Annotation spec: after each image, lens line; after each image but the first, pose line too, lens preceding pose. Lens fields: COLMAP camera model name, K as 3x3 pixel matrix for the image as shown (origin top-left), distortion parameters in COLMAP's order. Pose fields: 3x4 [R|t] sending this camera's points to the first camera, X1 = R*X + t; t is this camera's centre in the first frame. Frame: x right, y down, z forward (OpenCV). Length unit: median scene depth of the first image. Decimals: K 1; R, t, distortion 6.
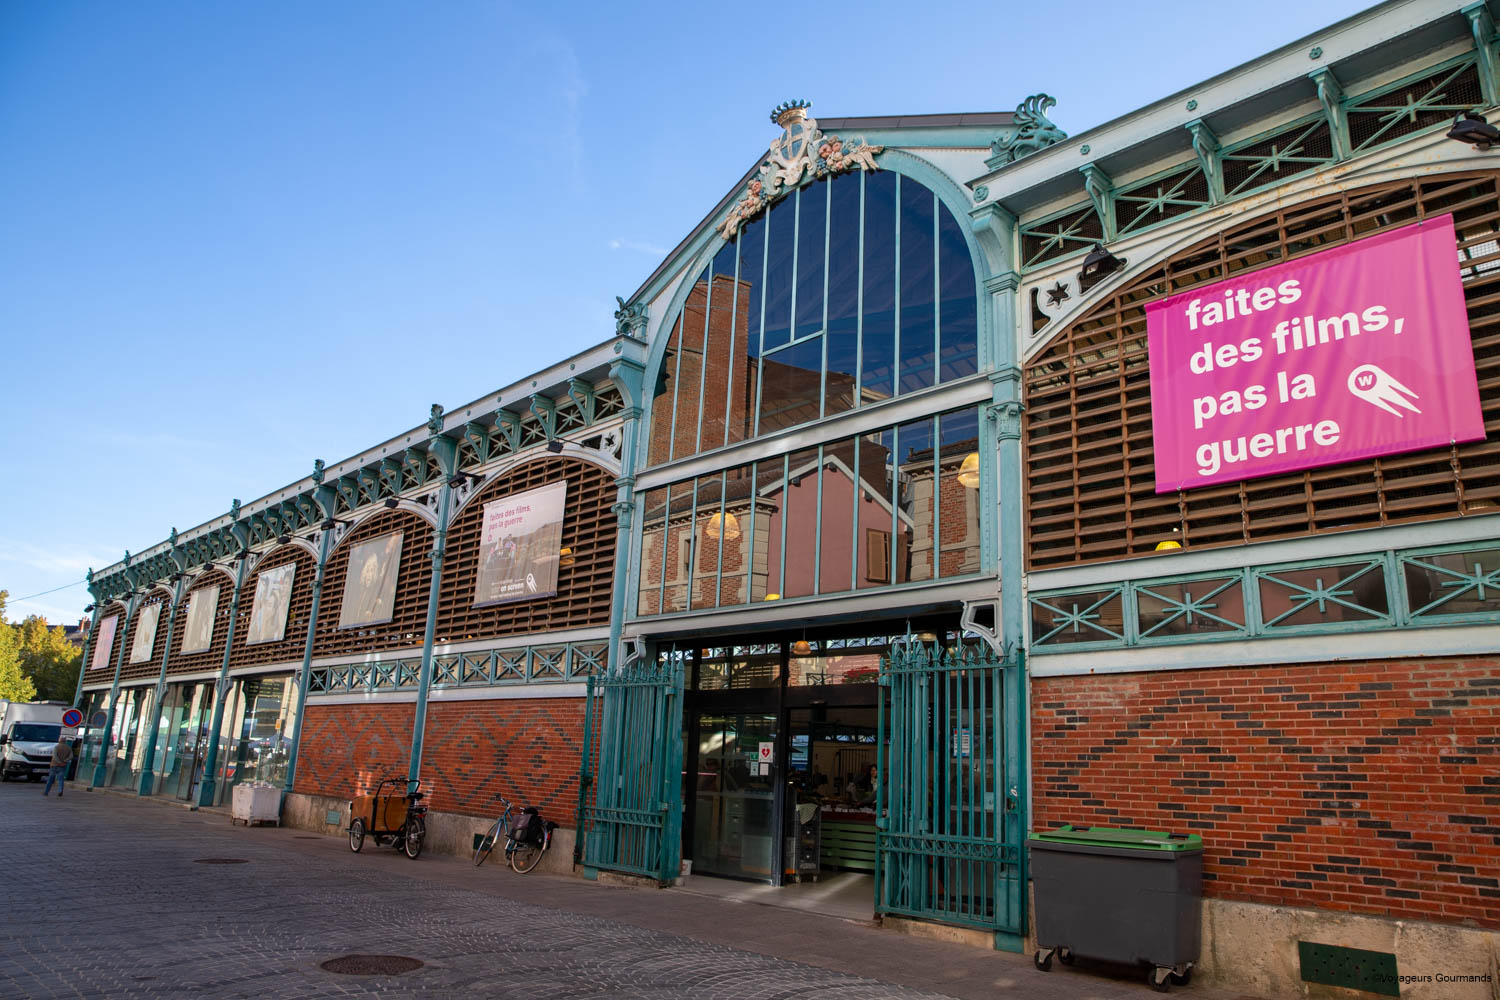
lens RADIAL K [[1045.2, 0, 749.2], [0, 1045.2, 492.9], [0, 0, 1]] dist [-0.073543, -0.000607]
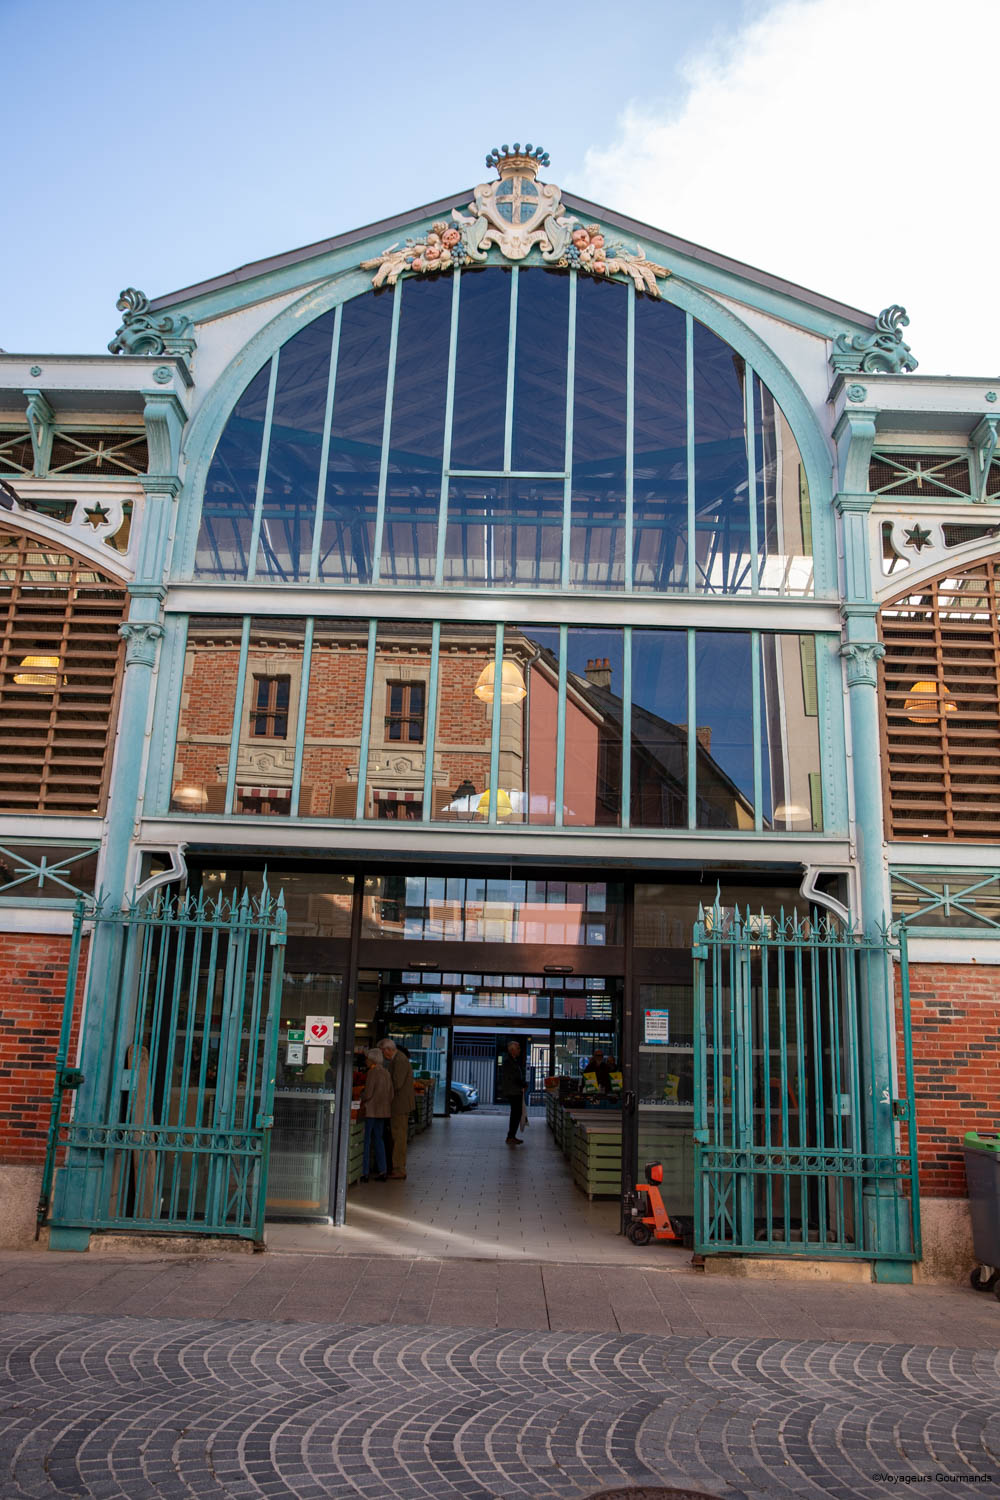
lens RADIAL K [[1165.7, 0, 498.8], [0, 1165.7, 757.1], [0, 0, 1]] dist [-0.030056, 0.001056]
pose [[0.696444, 0.161909, 0.699107, -0.611330], [-0.192486, 0.980662, -0.035363, 0.097465], [-0.691314, -0.109940, 0.714142, 0.499637]]
